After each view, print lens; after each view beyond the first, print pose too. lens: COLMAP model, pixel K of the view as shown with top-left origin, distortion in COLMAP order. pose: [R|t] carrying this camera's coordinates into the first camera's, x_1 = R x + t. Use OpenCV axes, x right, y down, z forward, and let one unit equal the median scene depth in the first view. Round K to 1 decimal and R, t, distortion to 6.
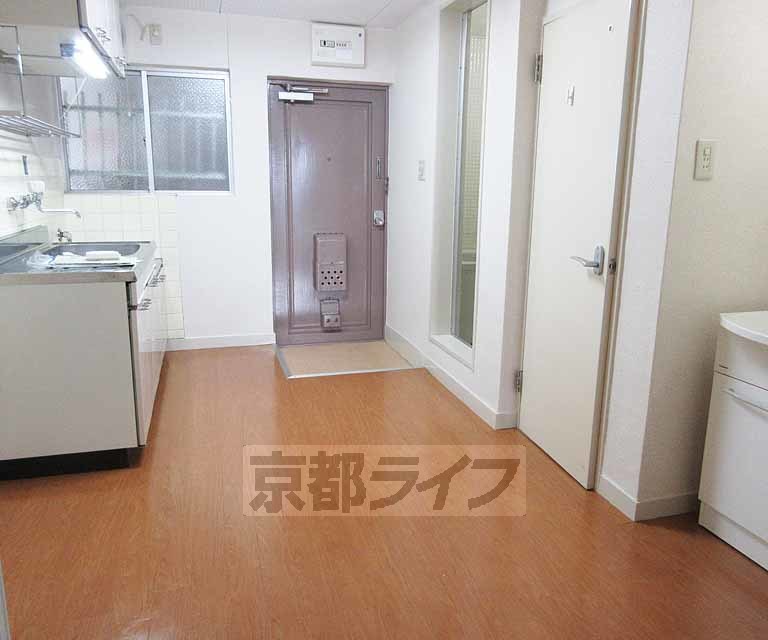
lens RADIAL K [[634.2, 0, 401.2], [0, 634.2, 319.3], [0, 0, 1]] dist [-0.002764, 0.021108]
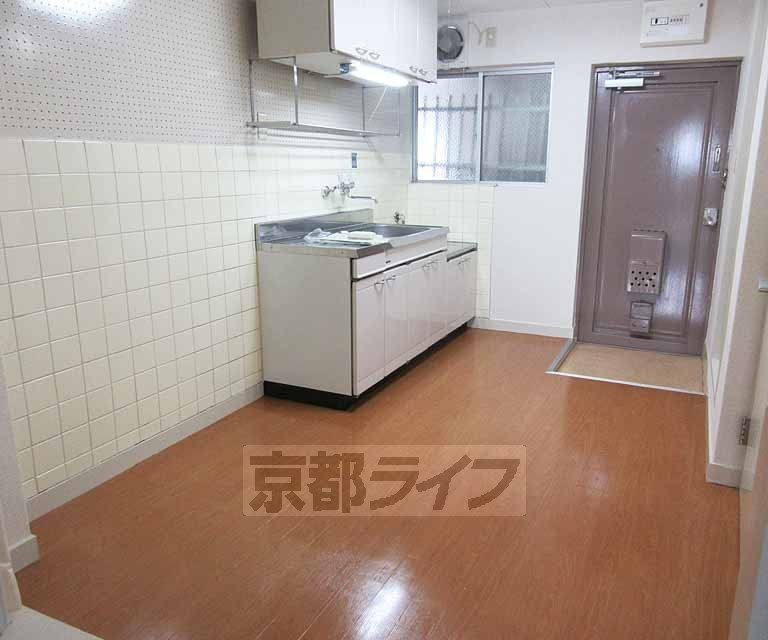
lens RADIAL K [[634.2, 0, 401.2], [0, 634.2, 319.3], [0, 0, 1]] dist [-0.002764, 0.021108]
pose [[0.752564, 0.154180, -0.640215, 0.248424], [-0.142838, 0.987278, 0.069857, -0.024359], [0.642841, 0.038875, 0.765013, 0.082972]]
